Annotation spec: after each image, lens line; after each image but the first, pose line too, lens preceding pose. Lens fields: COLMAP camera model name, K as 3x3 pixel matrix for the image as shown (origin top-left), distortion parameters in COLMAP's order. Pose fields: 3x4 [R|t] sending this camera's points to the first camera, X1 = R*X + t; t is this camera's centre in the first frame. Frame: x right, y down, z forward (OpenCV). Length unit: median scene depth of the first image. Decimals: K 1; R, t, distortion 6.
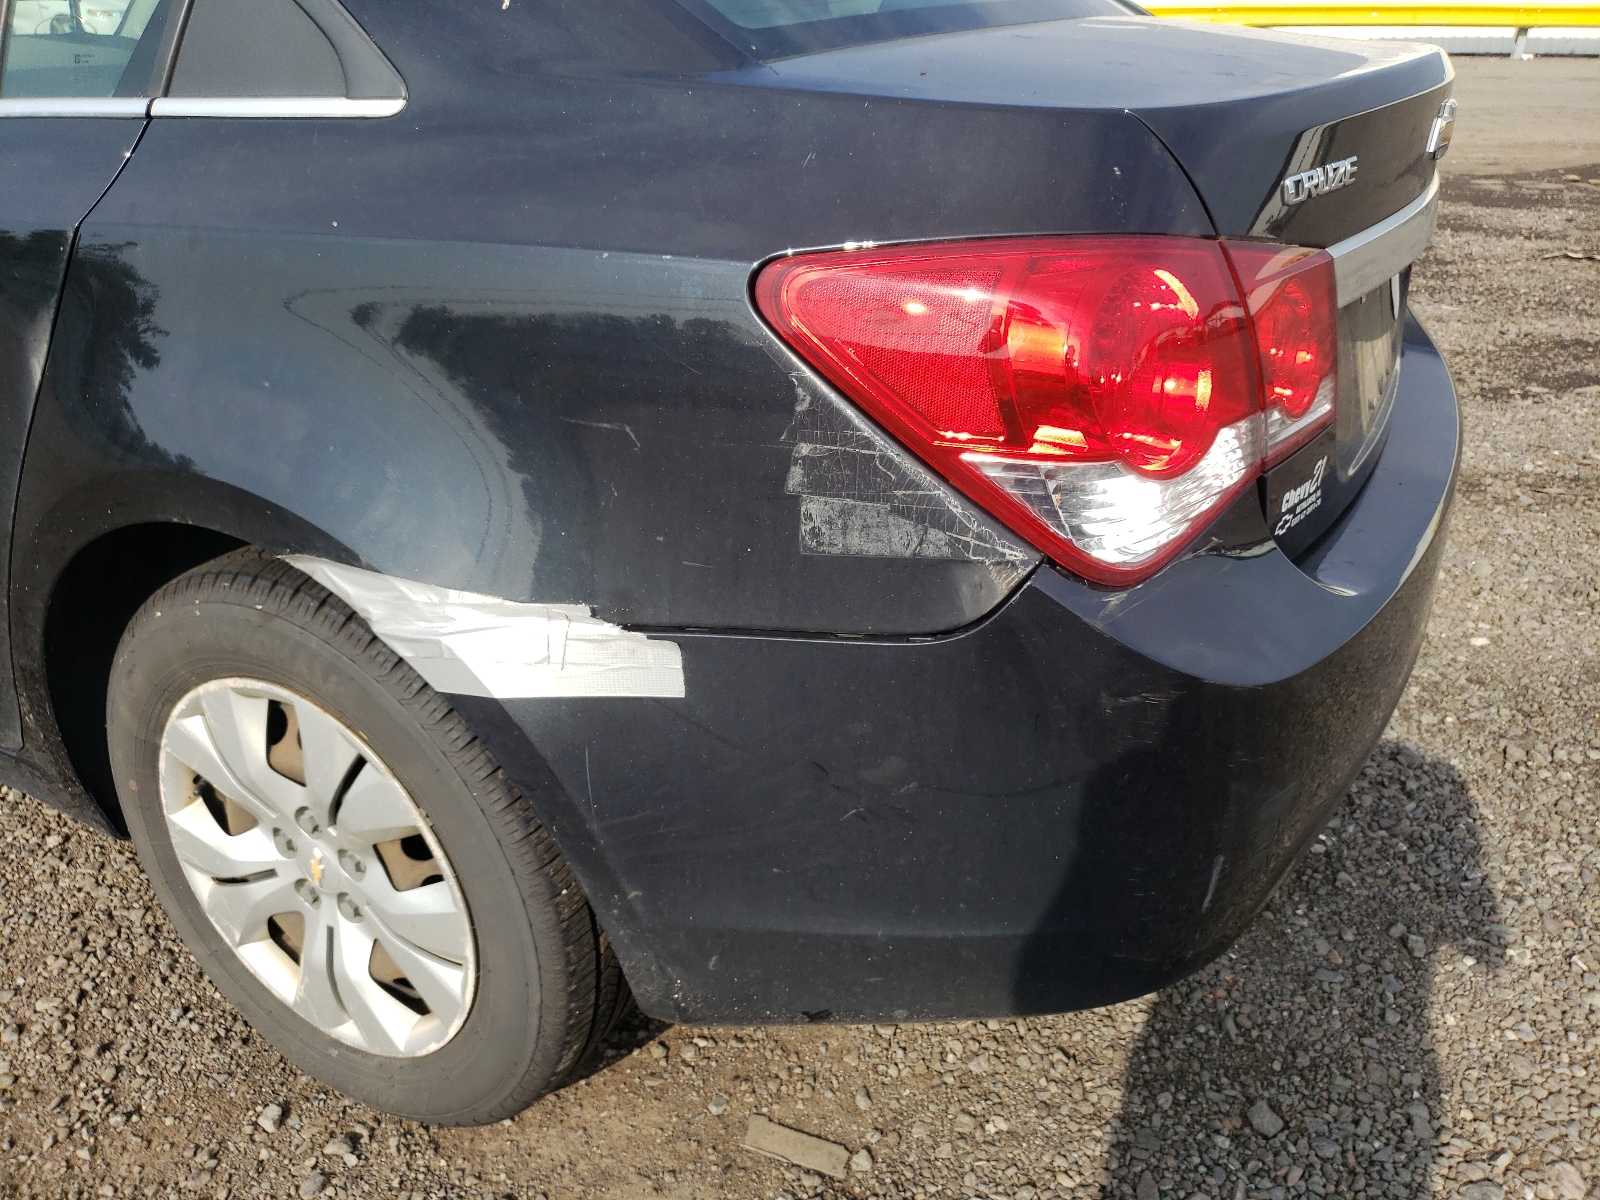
lens RADIAL K [[1242.6, 0, 800.0], [0, 1242.6, 600.0], [0, 0, 1]] dist [-0.063680, 0.064765]
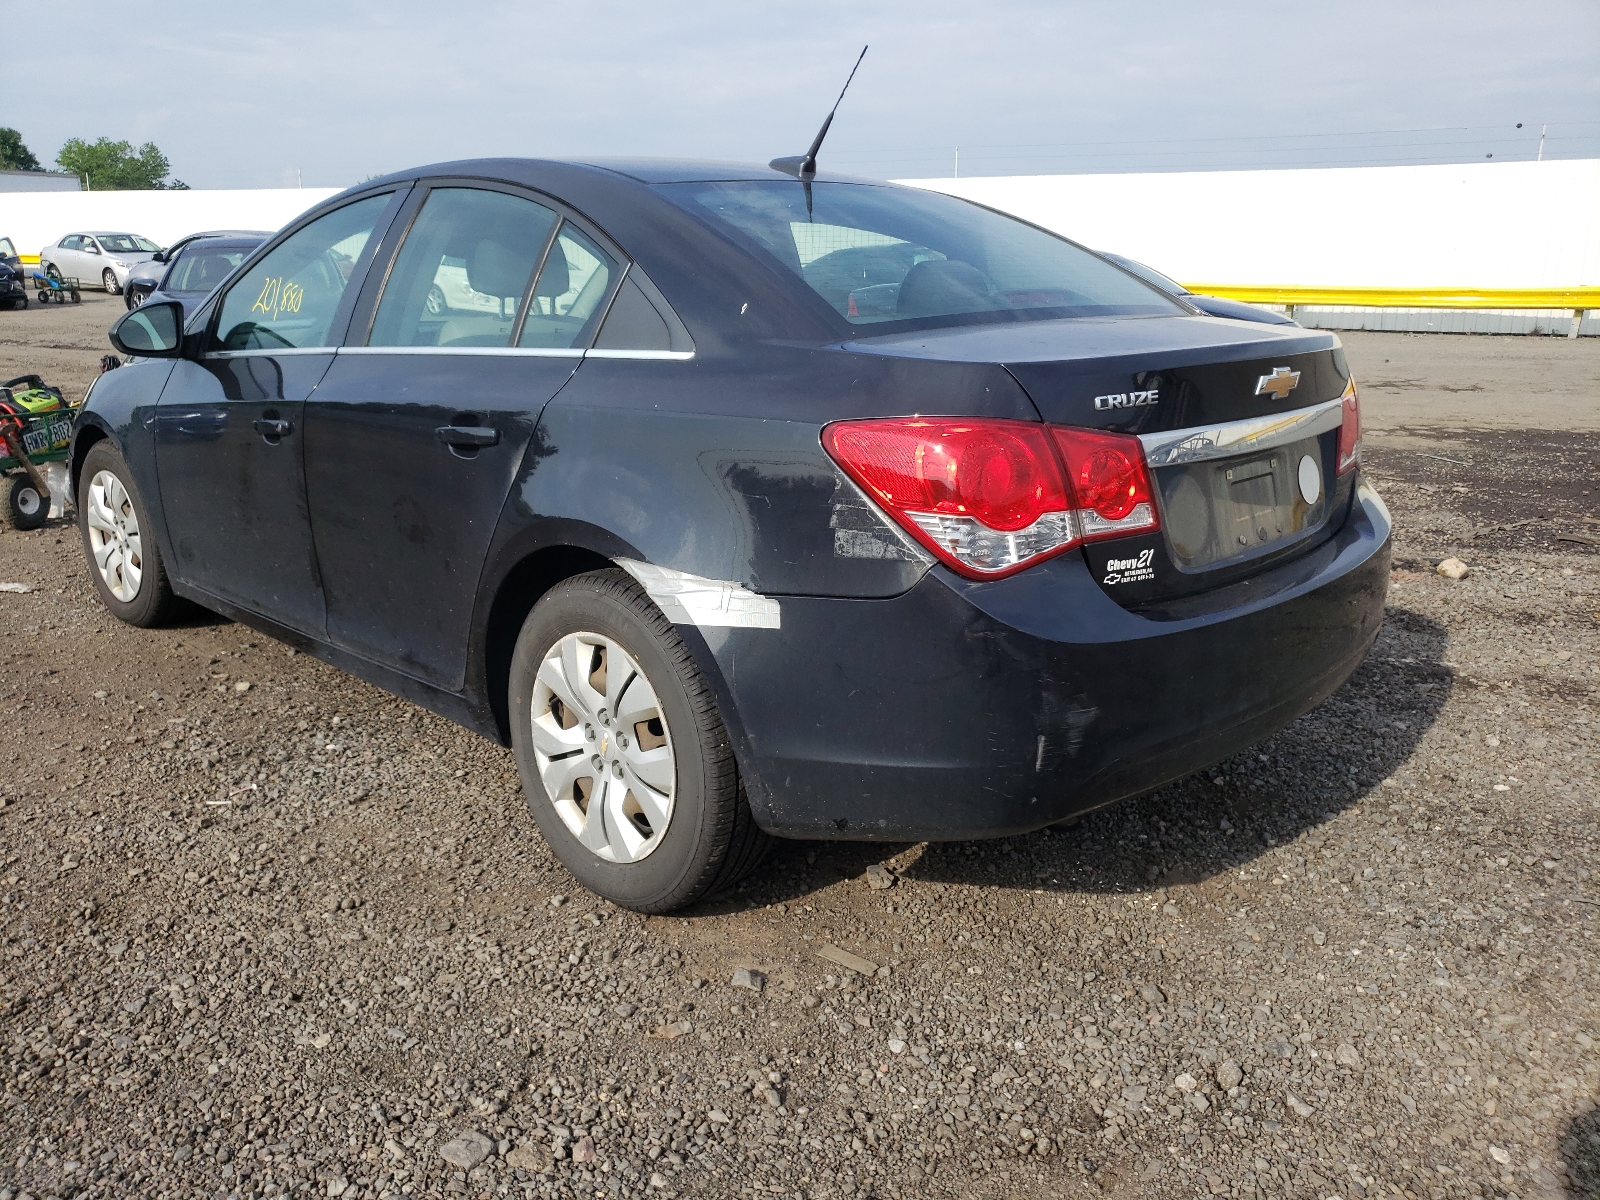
lens RADIAL K [[1242.6, 0, 800.0], [0, 1242.6, 600.0], [0, 0, 1]] dist [-0.063680, 0.064765]
pose [[0.960928, 0.072848, -0.267042, 0.417793], [-0.123491, 0.976240, -0.178059, 0.340702], [0.247726, 0.204079, 0.947092, -0.827160]]
